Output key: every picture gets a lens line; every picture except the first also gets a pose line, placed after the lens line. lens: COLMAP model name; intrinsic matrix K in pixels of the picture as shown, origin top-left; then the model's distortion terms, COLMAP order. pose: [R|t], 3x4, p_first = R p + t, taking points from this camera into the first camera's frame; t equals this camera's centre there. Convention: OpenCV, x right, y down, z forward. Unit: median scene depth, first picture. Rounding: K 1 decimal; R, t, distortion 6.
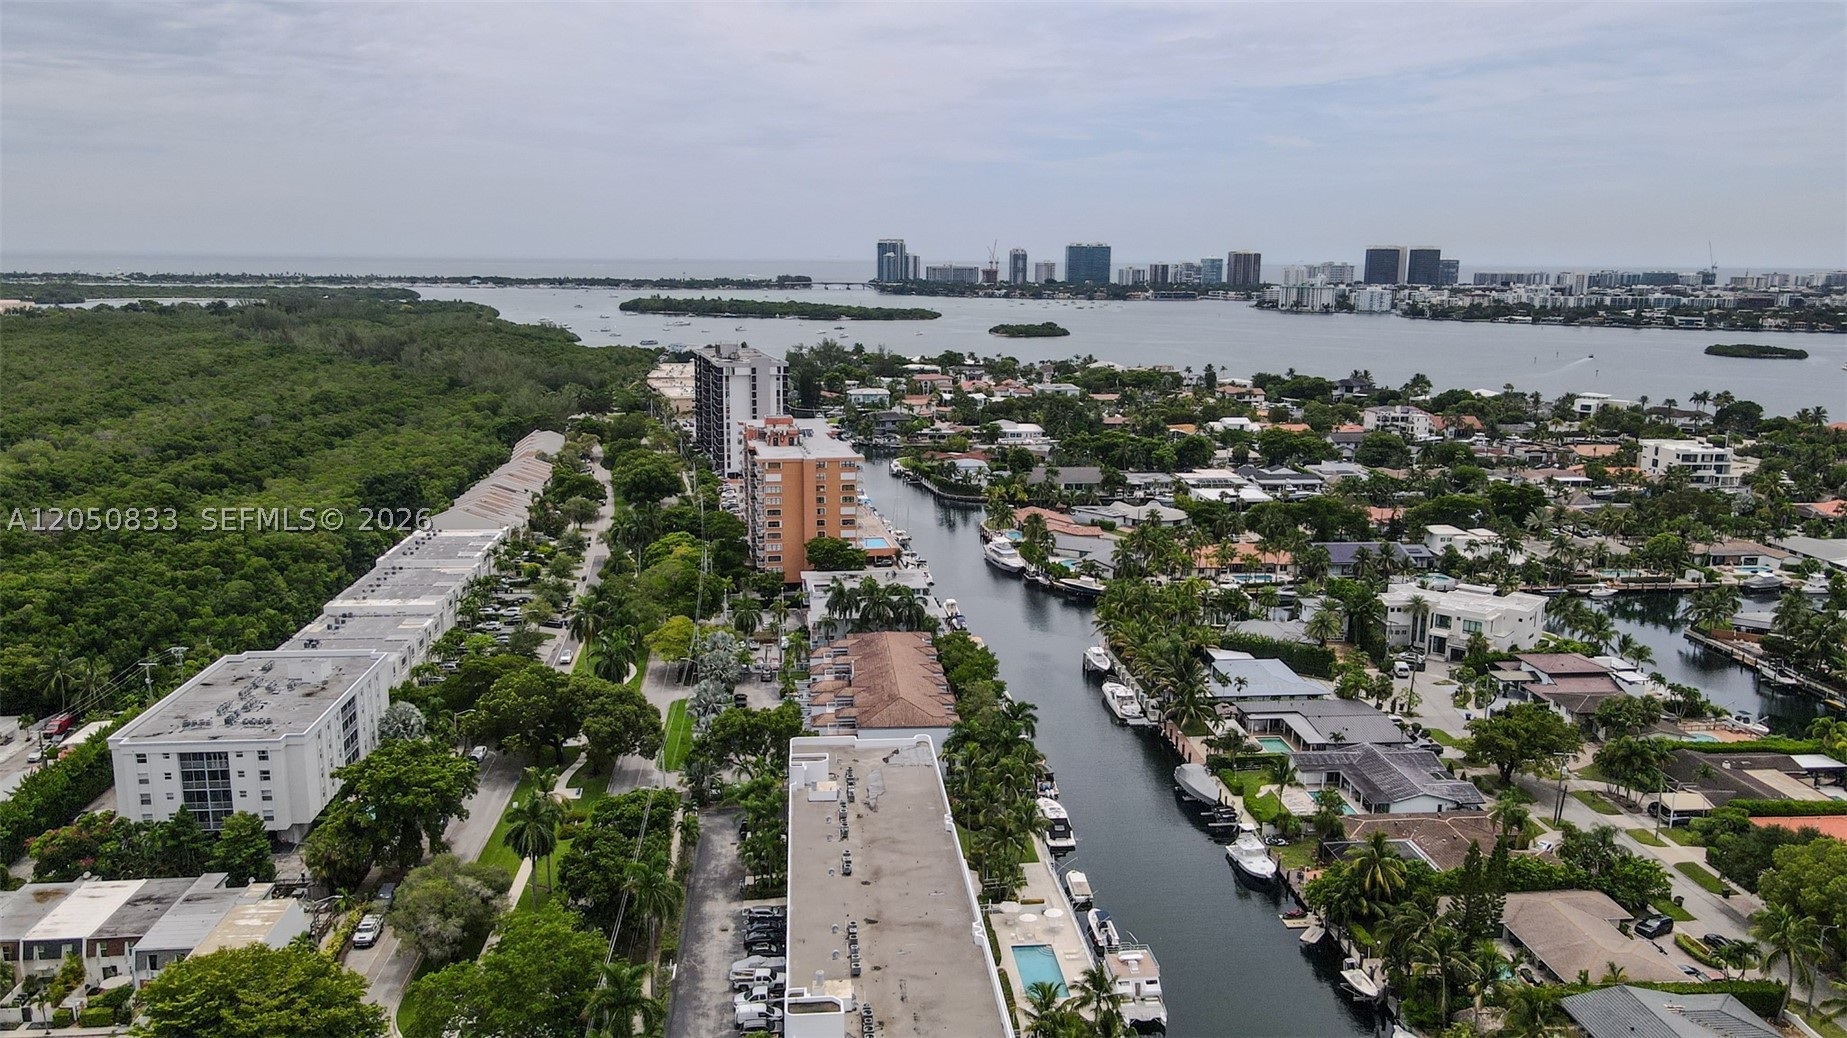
lens RADIAL K [[1372.8, 0, 926.2], [0, 1372.8, 526.1], [0, 0, 1]] dist [-0.001026, 0.023242]
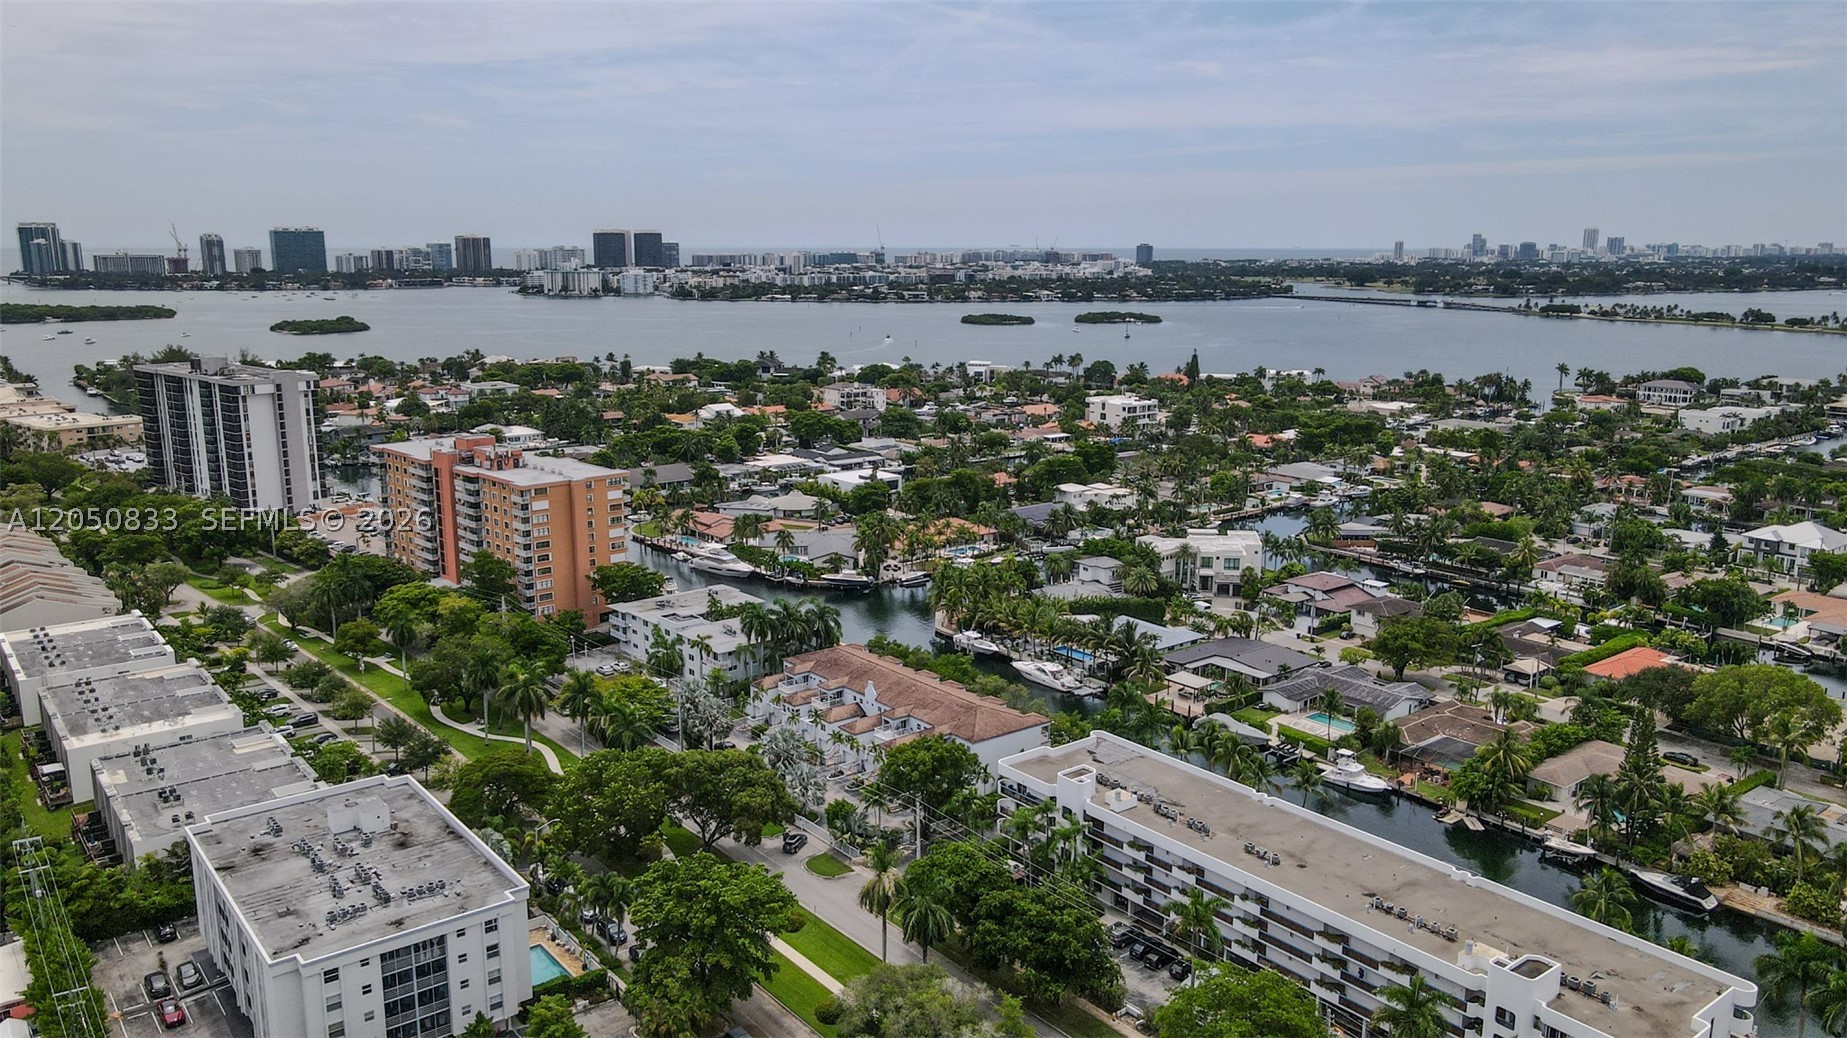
lens RADIAL K [[1372.8, 0, 934.7], [0, 1372.8, 524.8], [0, 0, 1]] dist [-0.001026, 0.023242]
pose [[0.836625, -0.118578, 0.534787, -0.058875], [0.112736, 0.992662, 0.043738, -0.005235], [-0.536049, 0.023698, 0.843854, 0.020080]]
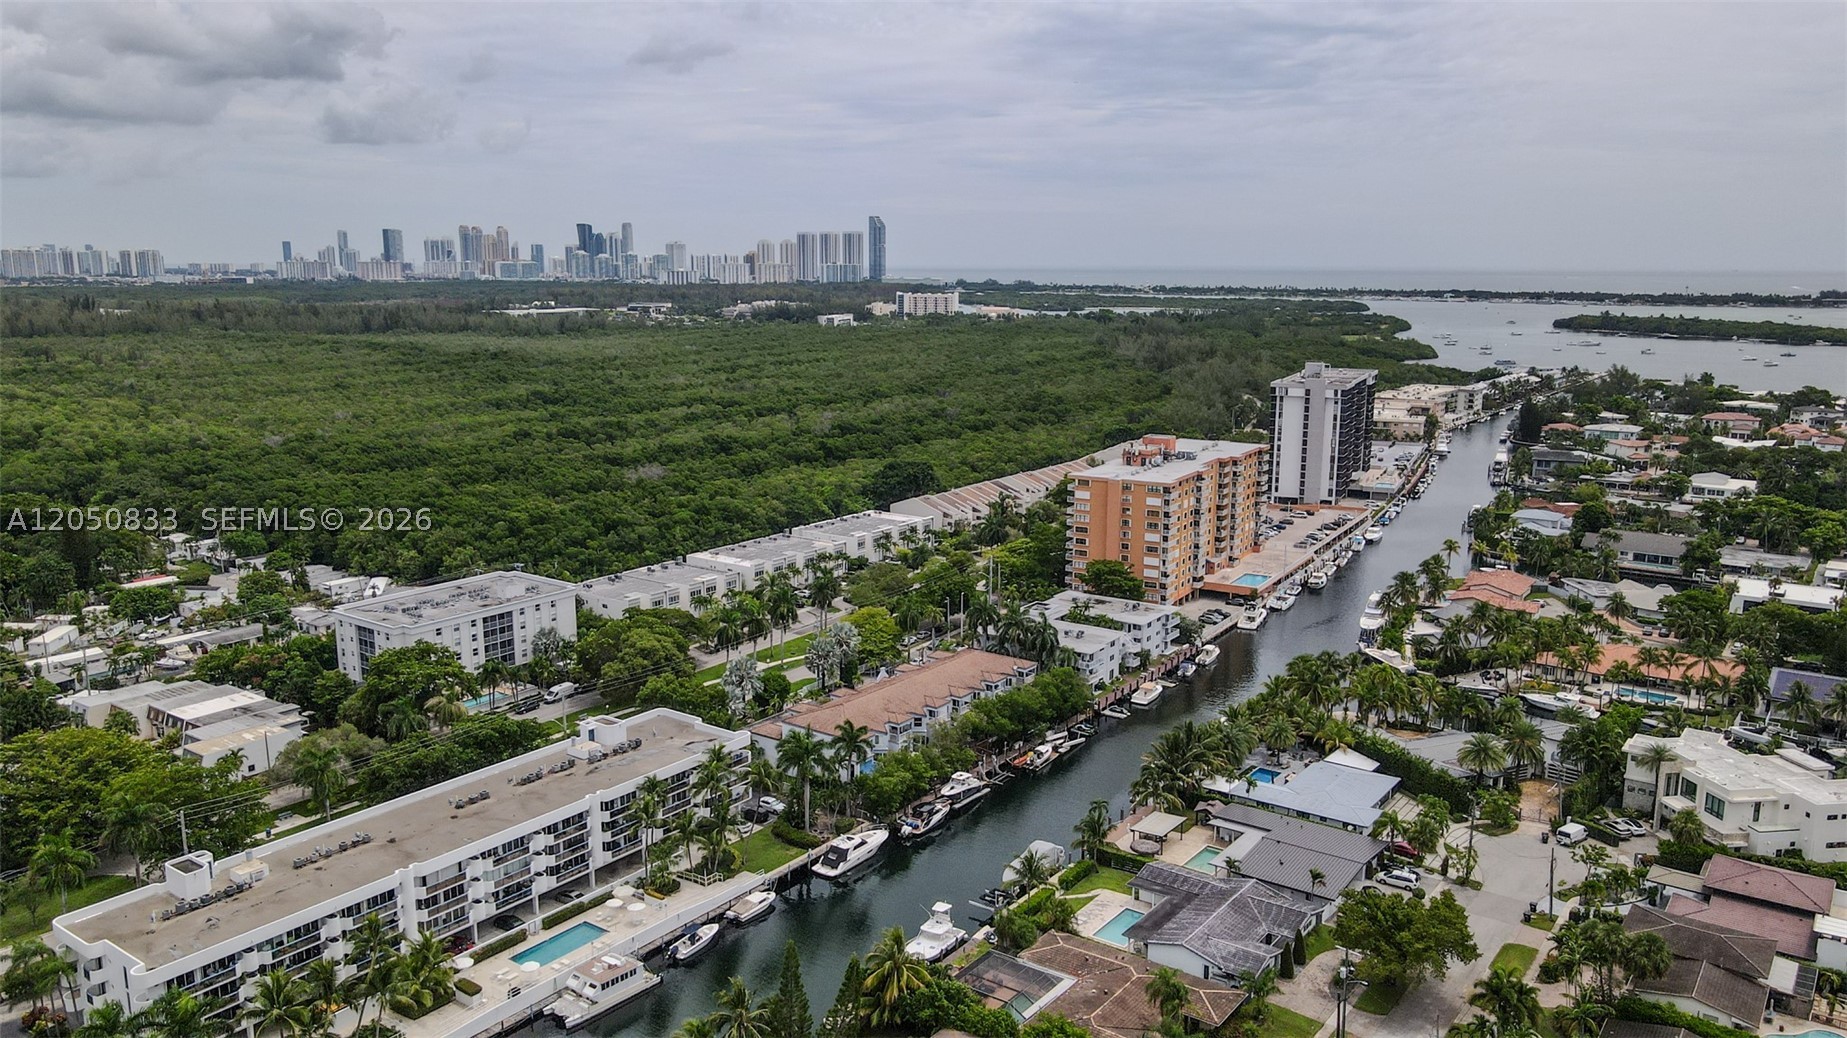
lens RADIAL K [[1372.8, 0, 916.1], [0, 1372.8, 502.6], [0, 0, 1]] dist [-0.001026, 0.023242]
pose [[0.744481, 0.108975, -0.658691, 0.072746], [-0.125717, 0.991822, 0.021997, -0.005800], [0.655701, 0.066432, 0.752092, 0.026866]]
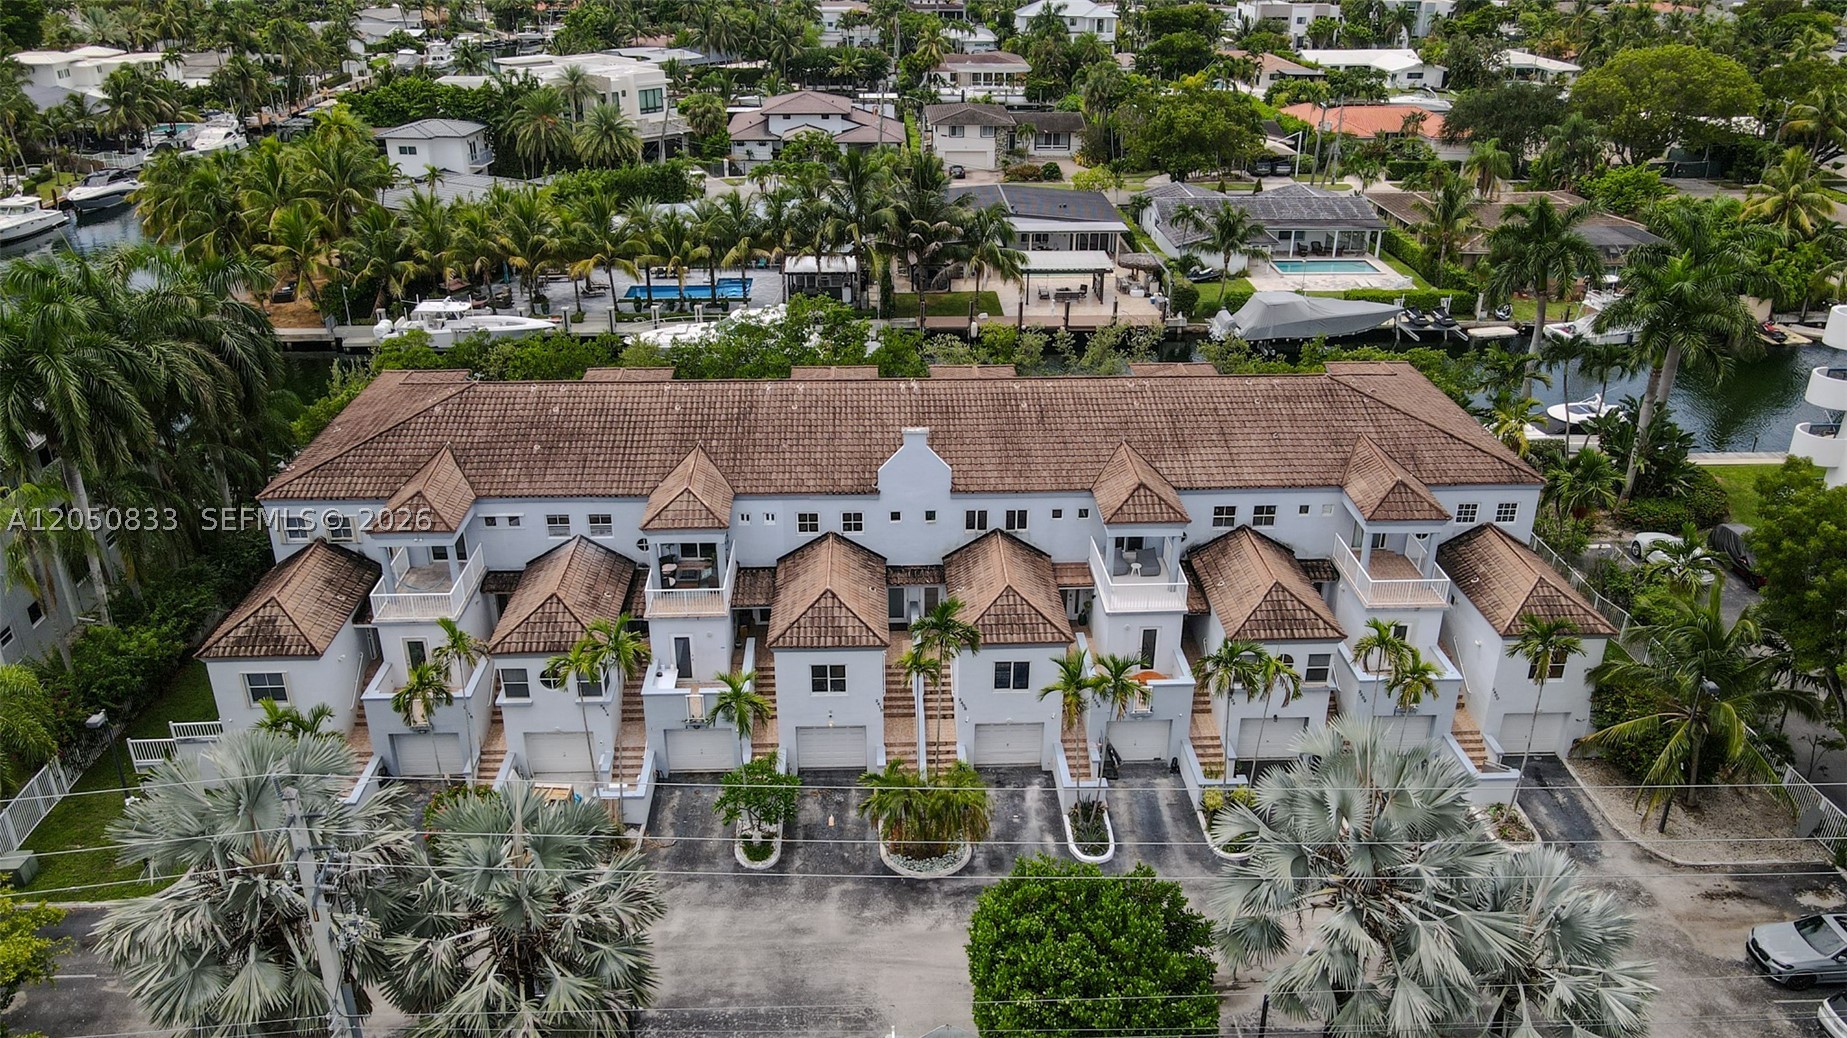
lens RADIAL K [[1413.1, 0, 923.9], [0, 1413.1, 516.7], [0, 0, 1]] dist [-0.005934, 0.001171]
pose [[0.054797, -0.410220, 0.910339, -0.030658], [0.196174, 0.898362, 0.393015, 0.002639], [-0.979037, 0.157049, 0.129703, 0.112356]]
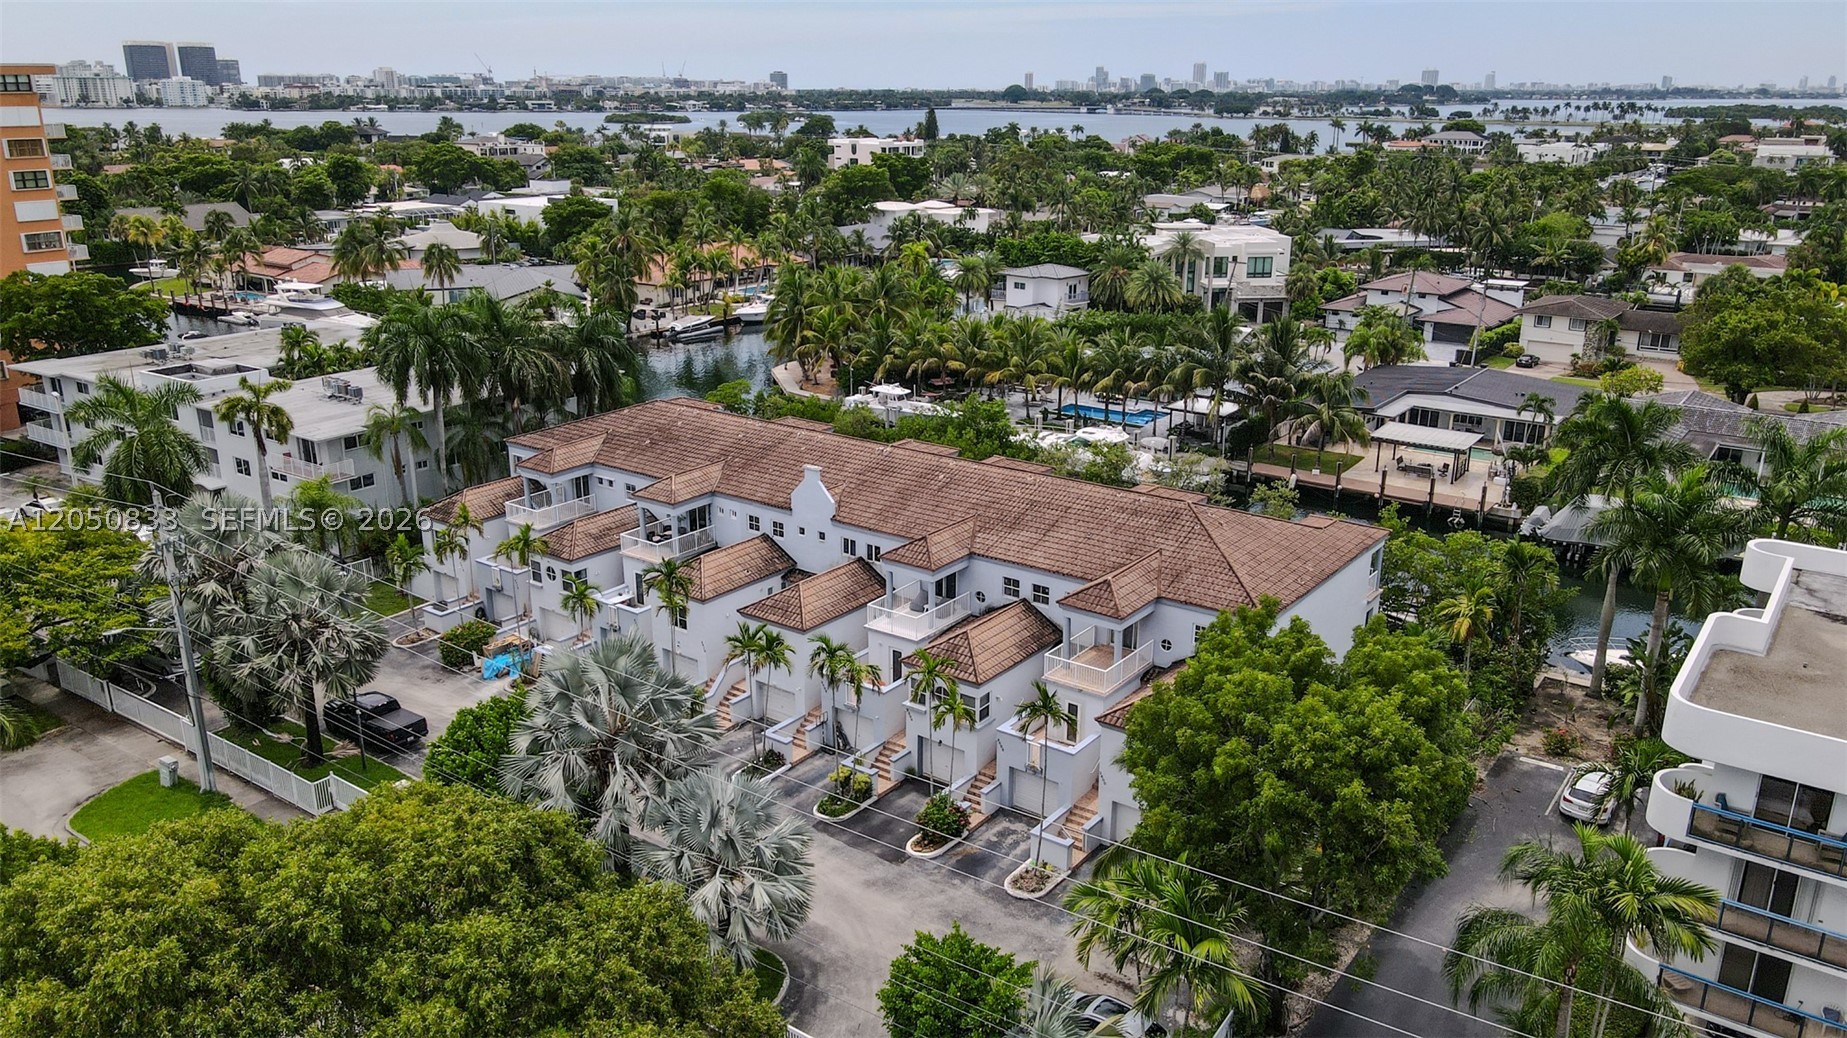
lens RADIAL K [[1372.8, 0, 932.8], [0, 1372.8, 529.5], [0, 0, 1]] dist [-0.001026, 0.023242]
pose [[0.664791, -0.237892, 0.708139, -0.030033], [0.149656, 0.971134, 0.185748, 0.006737], [-0.731885, -0.017506, 0.681203, 0.088473]]
